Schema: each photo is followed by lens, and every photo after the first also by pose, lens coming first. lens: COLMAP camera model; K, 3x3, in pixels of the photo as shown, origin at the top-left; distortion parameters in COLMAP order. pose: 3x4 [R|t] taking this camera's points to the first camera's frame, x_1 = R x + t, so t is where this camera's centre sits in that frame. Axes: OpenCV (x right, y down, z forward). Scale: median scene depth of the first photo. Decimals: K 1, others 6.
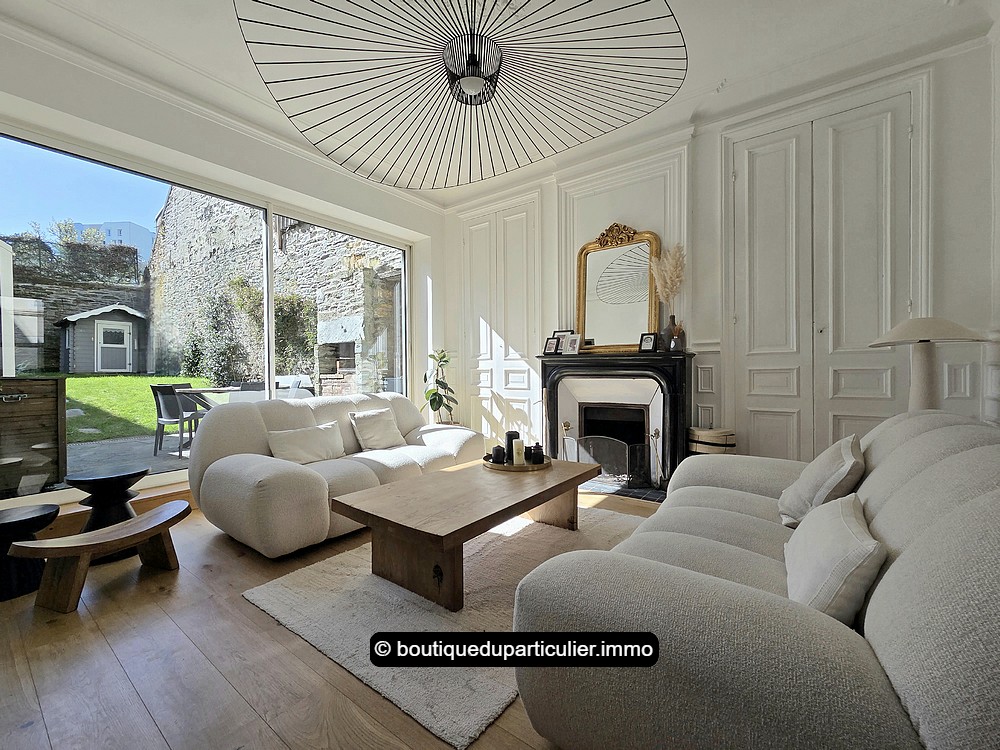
lens RADIAL K [[415.3, 0, 503.4], [0, 415.3, 372.5], [0, 0, 1]] dist [0.000302, 0.000085]
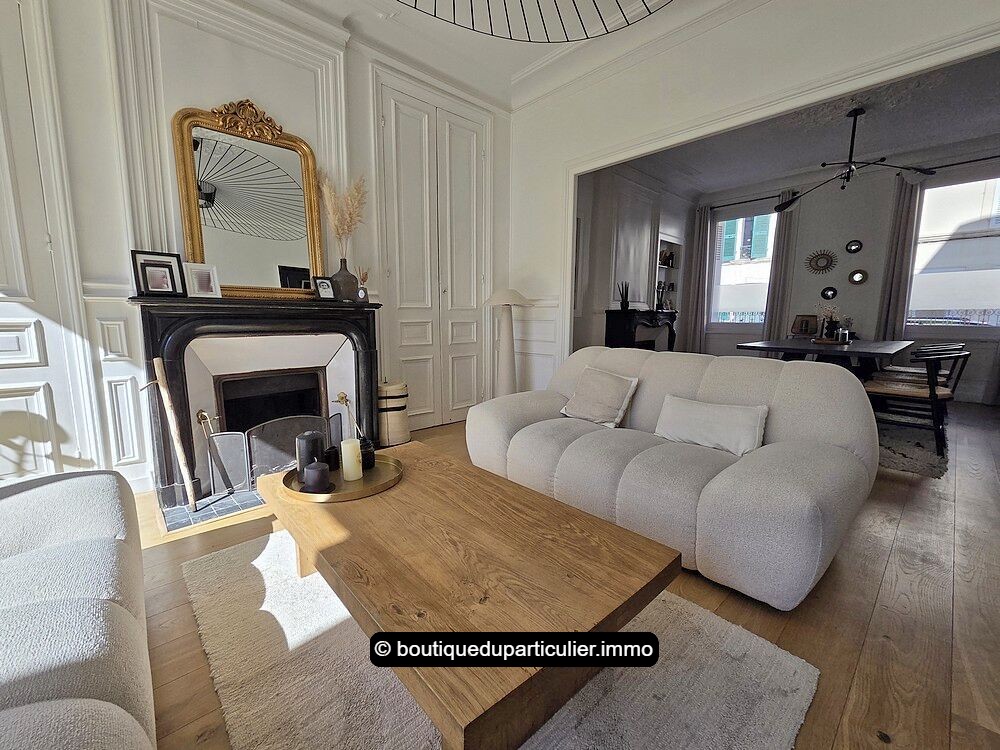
lens RADIAL K [[415.3, 0, 503.4], [0, 415.3, 372.5], [0, 0, 1]] dist [0.000302, 0.000085]
pose [[0.182937, -0.121427, 0.975597, -0.372375], [0.003368, 0.992415, 0.122889, -0.008894], [-0.983119, -0.019196, 0.181959, 0.491278]]
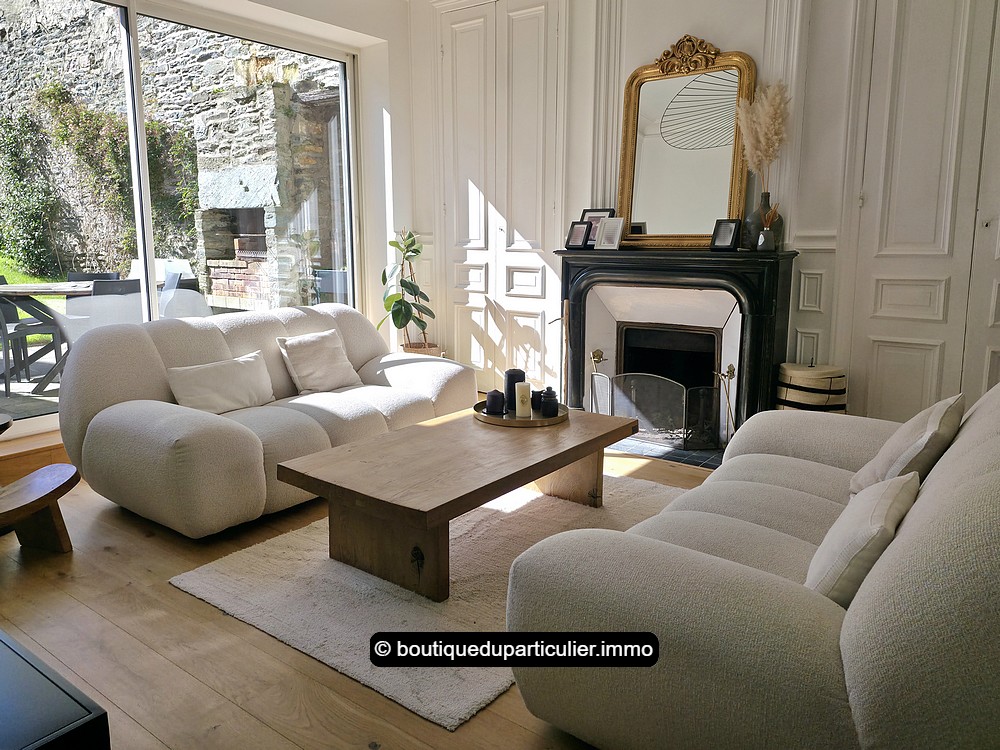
lens RADIAL K [[721.5, 0, 499.5], [0, 721.5, 338.1], [0, 0, 1]] dist [0.122373, -0.153074]
pose [[0.999890, 0.011195, -0.009721, 0.004711], [-0.009764, 0.990587, 0.136534, -0.061835], [0.011158, -0.136424, 0.990588, -0.161486]]
